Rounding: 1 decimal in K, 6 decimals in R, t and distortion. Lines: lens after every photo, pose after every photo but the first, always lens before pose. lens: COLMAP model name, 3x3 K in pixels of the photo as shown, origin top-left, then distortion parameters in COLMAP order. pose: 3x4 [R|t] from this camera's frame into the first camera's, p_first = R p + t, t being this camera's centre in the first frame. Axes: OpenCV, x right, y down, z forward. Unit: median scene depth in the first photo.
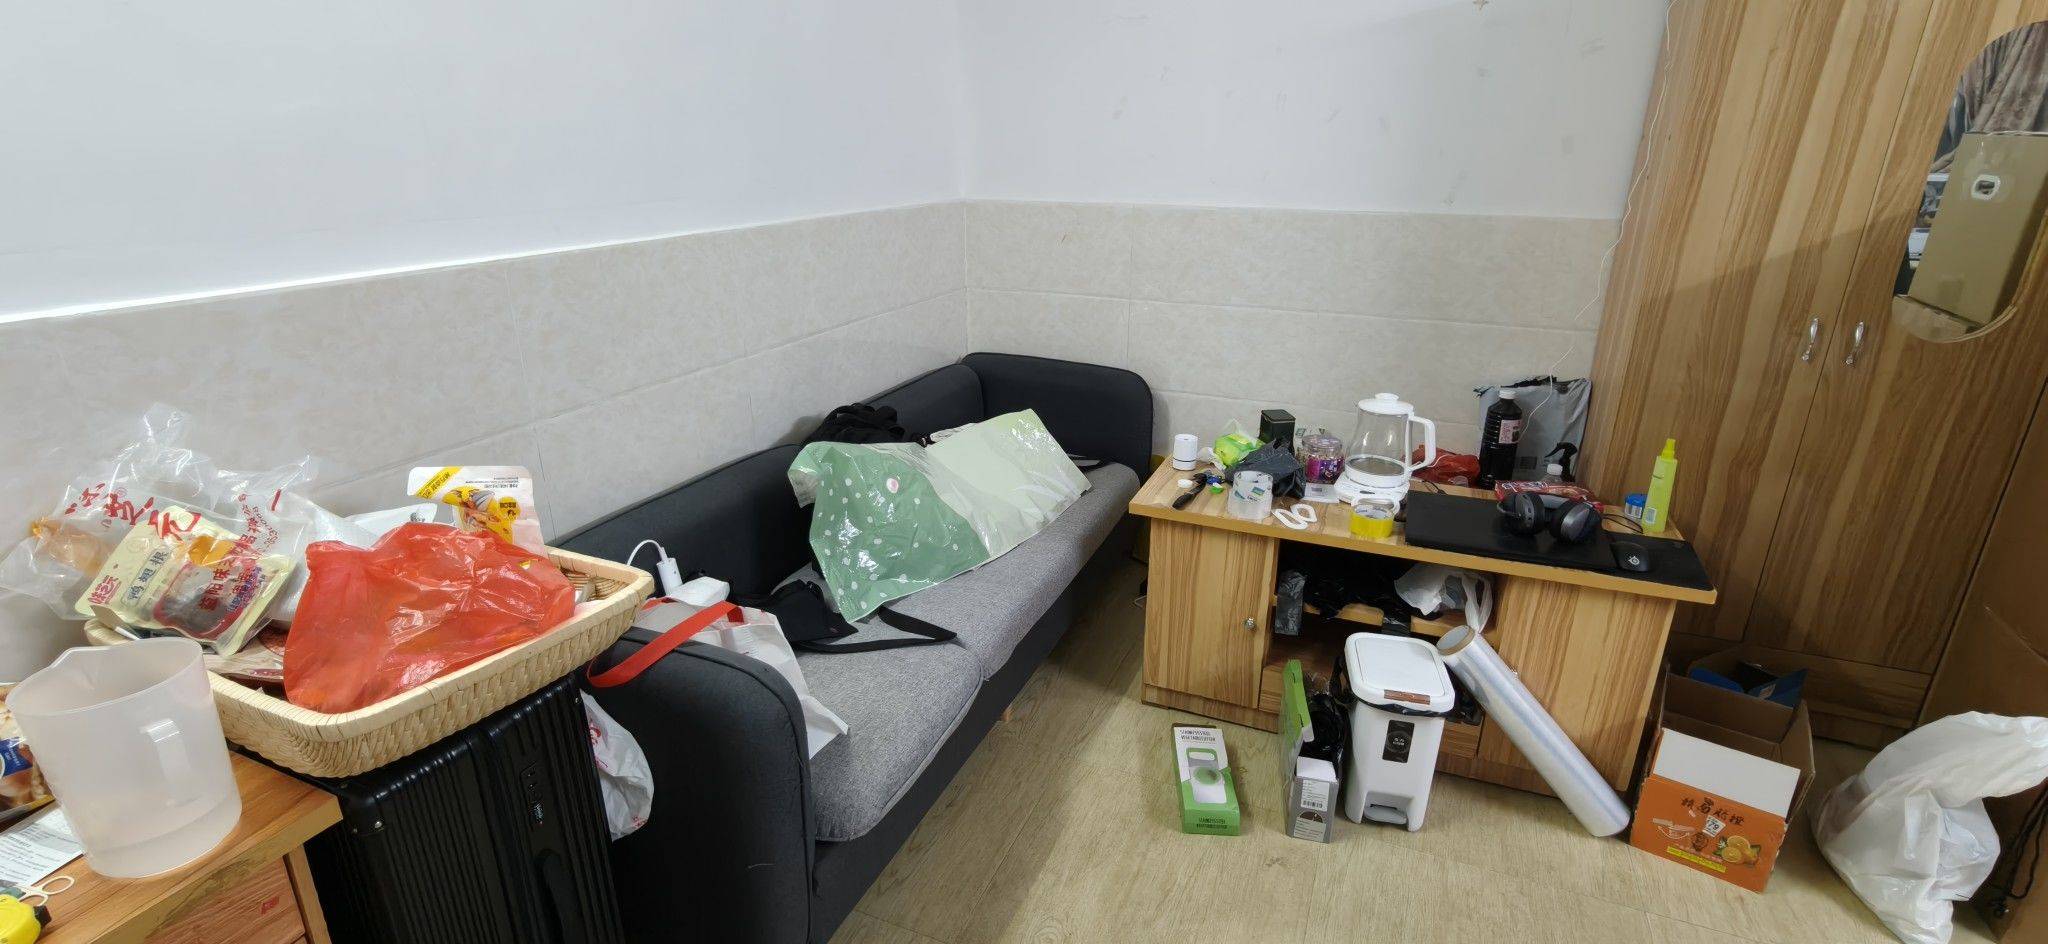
lens RADIAL K [[916.3, 0, 1024.0], [0, 916.3, 472.0], [0, 0, 1]] dist [0.000587, 0.000851]
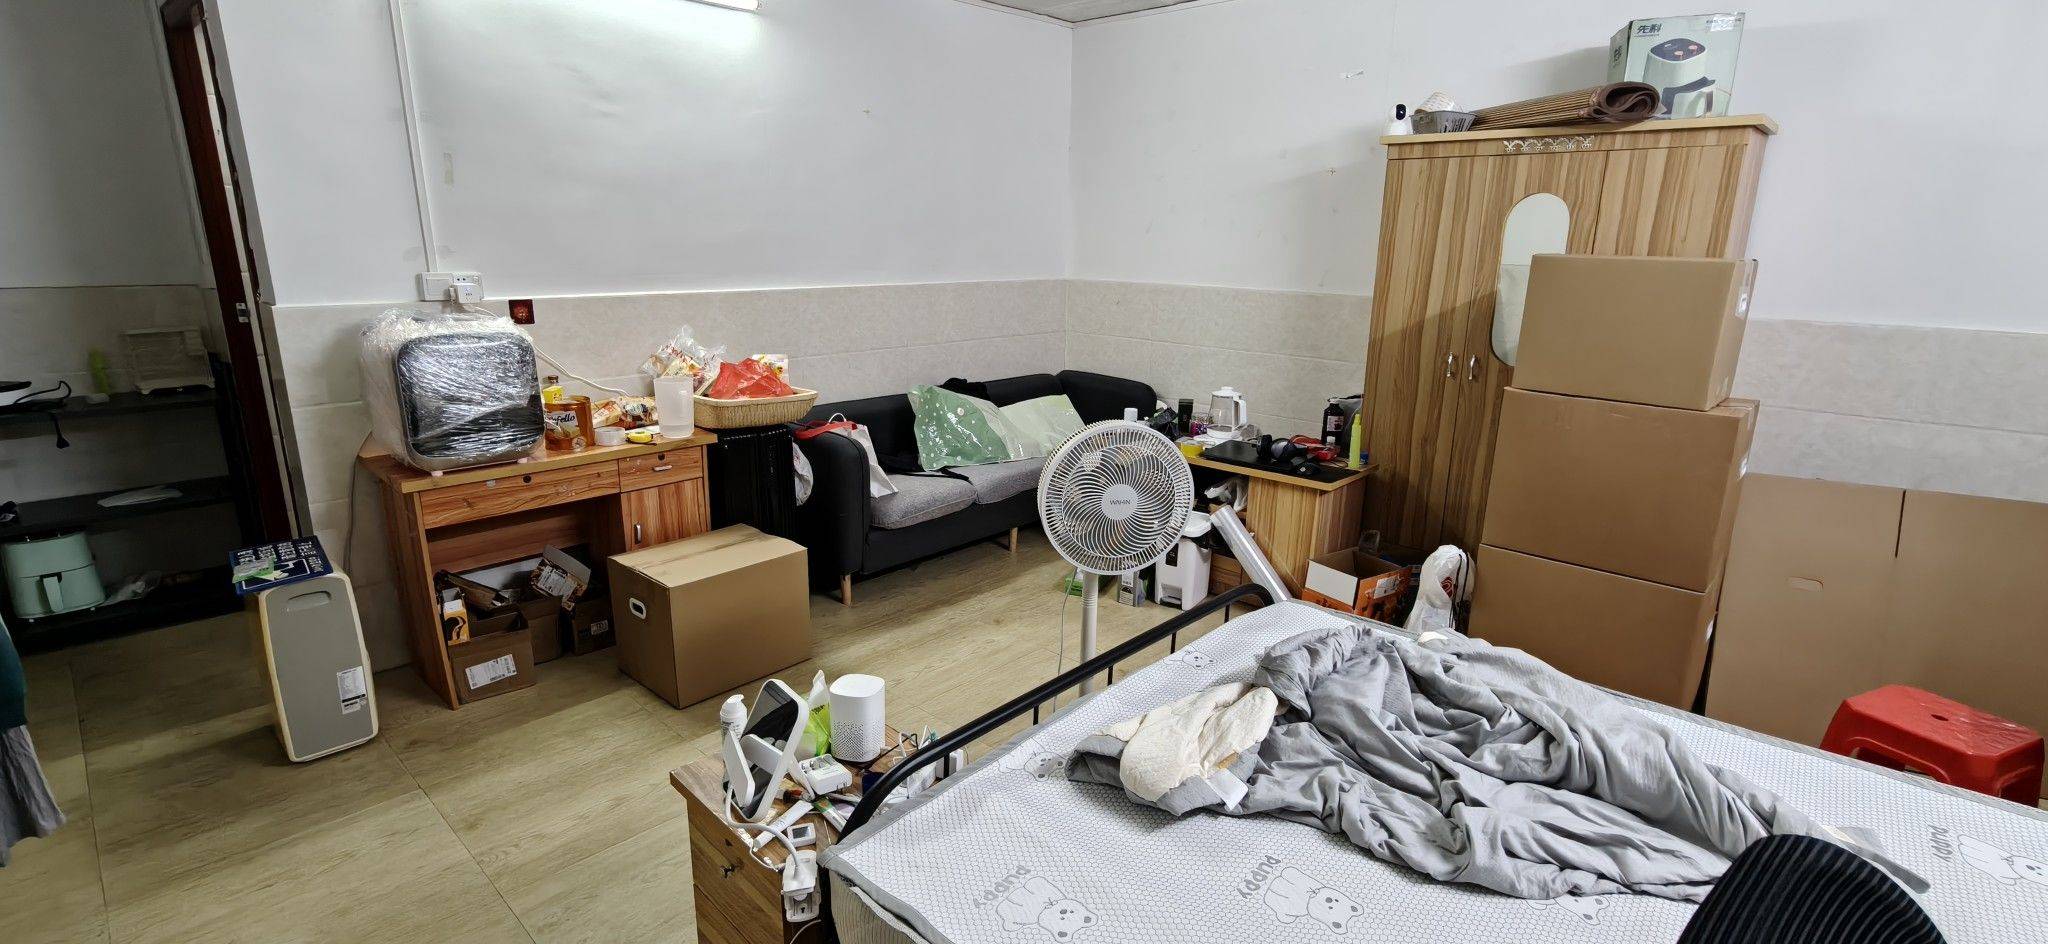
lens RADIAL K [[916.3, 0, 1024.0], [0, 916.3, 472.0], [0, 0, 1]] dist [0.000587, 0.000851]
pose [[0.939892, 0.097325, -0.327309, 0.695544], [-0.129371, 0.988559, -0.077550, 0.300099], [0.316017, 0.115233, 0.941730, -0.875551]]
